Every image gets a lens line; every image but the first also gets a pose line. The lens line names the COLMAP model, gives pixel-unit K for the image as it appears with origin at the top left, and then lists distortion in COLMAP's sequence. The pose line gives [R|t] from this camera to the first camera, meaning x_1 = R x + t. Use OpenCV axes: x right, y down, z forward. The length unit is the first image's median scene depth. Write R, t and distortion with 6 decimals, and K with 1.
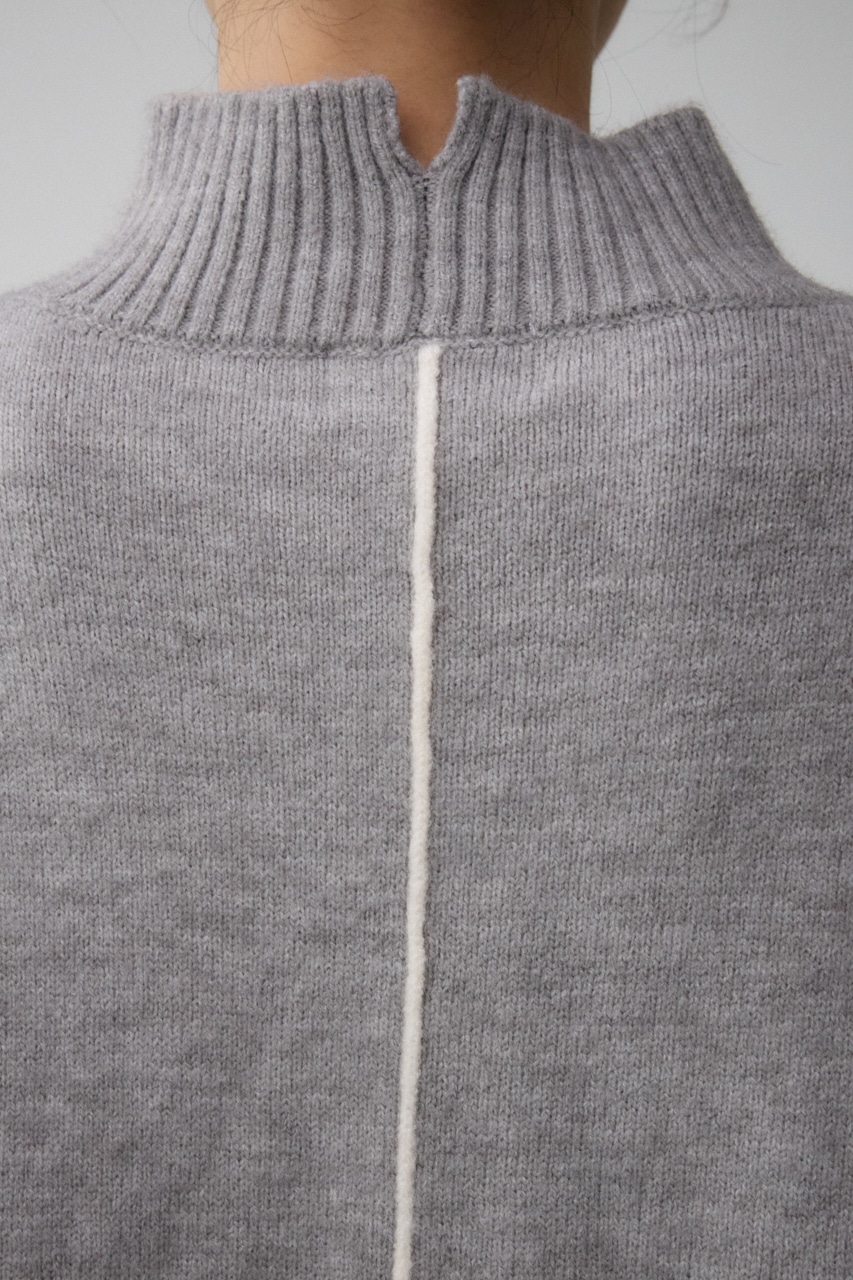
lens RADIAL K [[2680.5, 0, 429.7], [0, 2680.5, 647.2], [0, 0, 1]] dist [-0.083792, 0.000000]
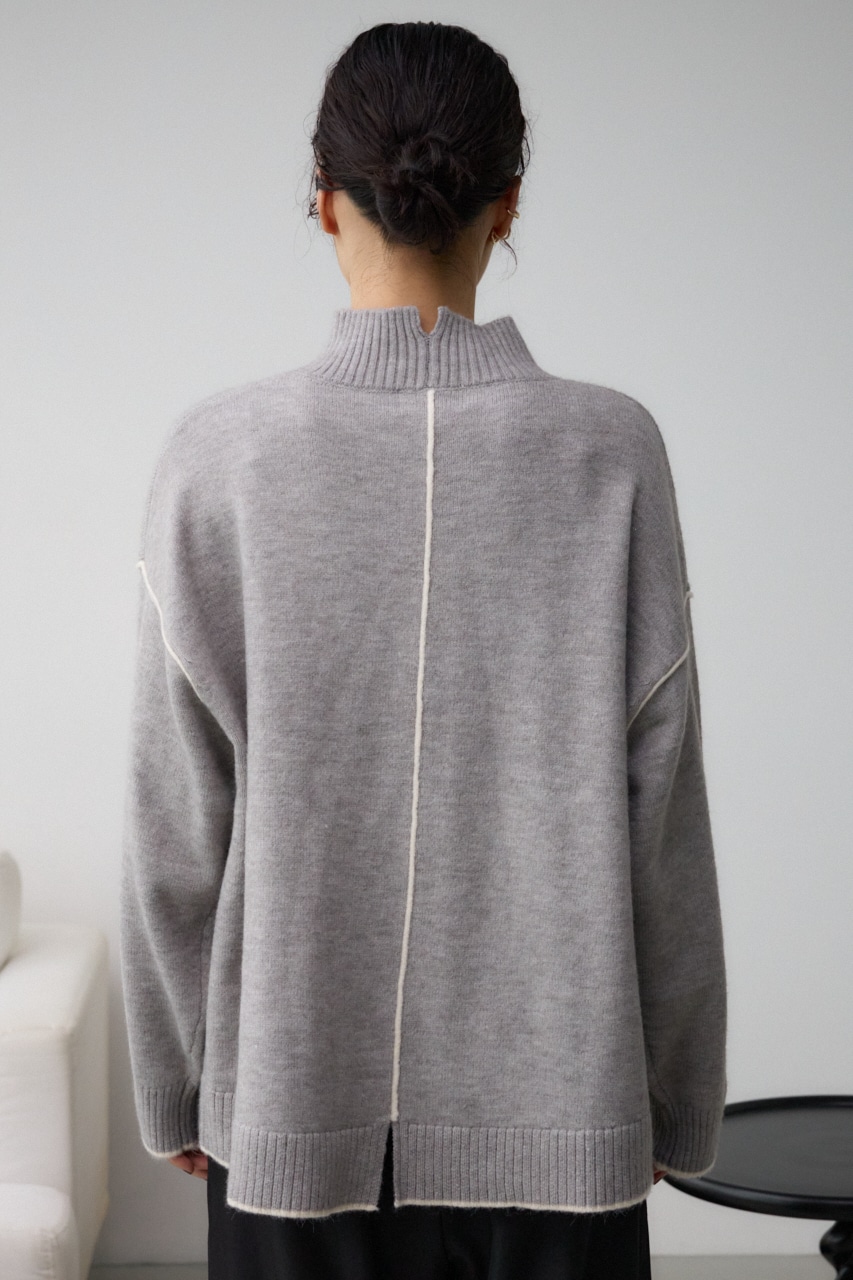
lens RADIAL K [[2680.5, 0, 426.4], [0, 2680.5, 636.8], [0, 0, 1]] dist [-0.083792, 0.000000]
pose [[0.989485, 0.005762, 0.144523, -0.471899], [-0.002227, 0.999695, -0.024605, 0.265511], [-0.144621, 0.024024, 0.989195, -2.199191]]
